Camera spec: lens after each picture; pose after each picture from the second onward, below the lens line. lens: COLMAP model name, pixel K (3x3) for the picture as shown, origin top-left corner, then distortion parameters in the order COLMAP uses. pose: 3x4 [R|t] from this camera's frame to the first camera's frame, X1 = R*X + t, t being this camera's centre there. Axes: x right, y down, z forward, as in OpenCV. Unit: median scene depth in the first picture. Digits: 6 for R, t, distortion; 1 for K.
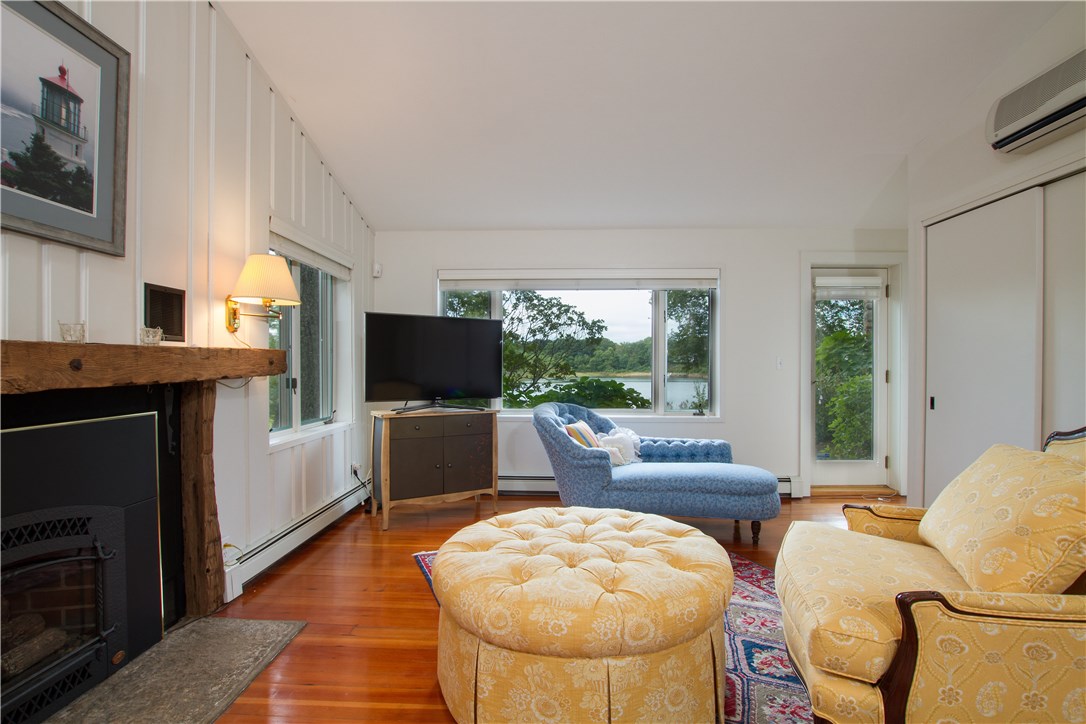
lens RADIAL K [[507.6, 0, 543.8], [0, 507.6, 365.1], [0, 0, 1]] dist [-0.035664, 0.008528]
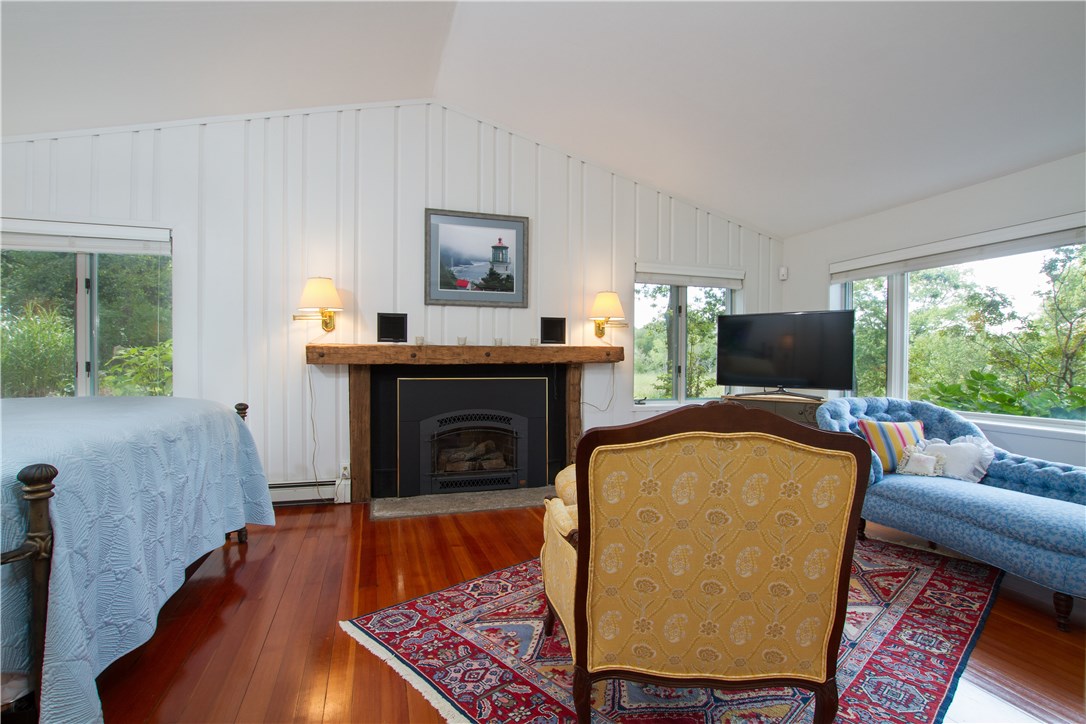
lens RADIAL K [[507.6, 0, 543.8], [0, 507.6, 365.1], [0, 0, 1]] dist [-0.035664, 0.008528]
pose [[0.342690, 0.008416, -0.939411, 1.493095], [-0.005365, 0.999961, 0.007002, 0.031148], [0.939433, 0.002640, 0.342722, 0.299417]]
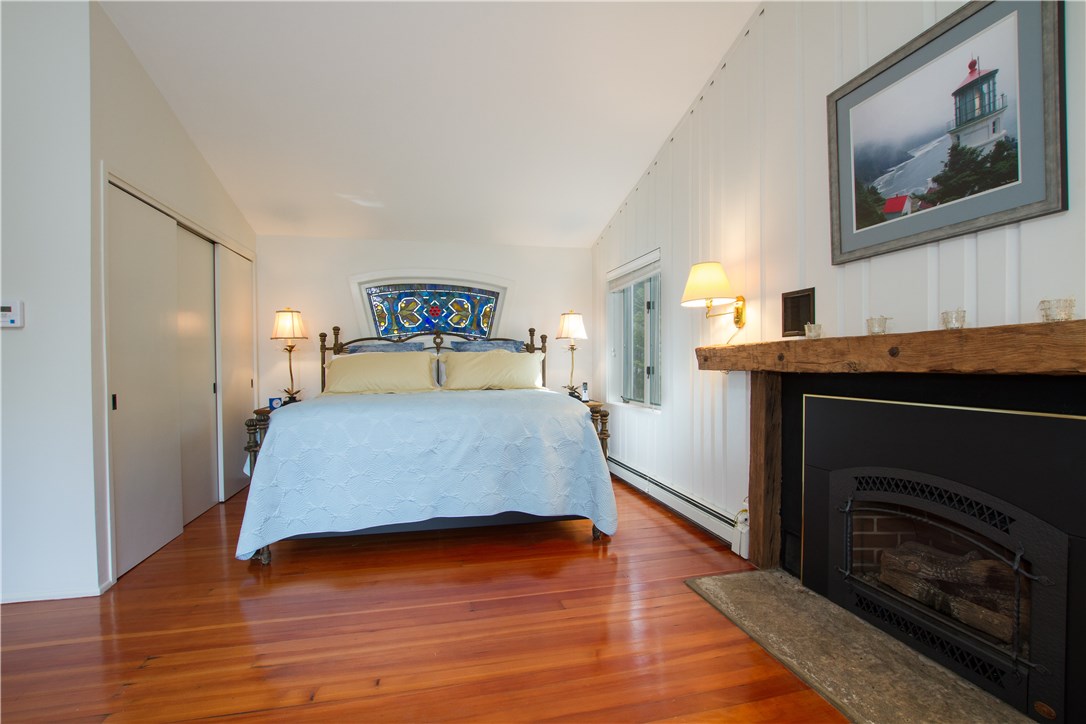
lens RADIAL K [[507.6, 0, 543.8], [0, 507.6, 365.1], [0, 0, 1]] dist [-0.035664, 0.008528]
pose [[-0.965329, 0.007962, -0.260916, 0.150445], [0.006518, 0.999958, 0.006398, 0.015551], [0.260956, 0.004475, -0.965340, 1.673573]]
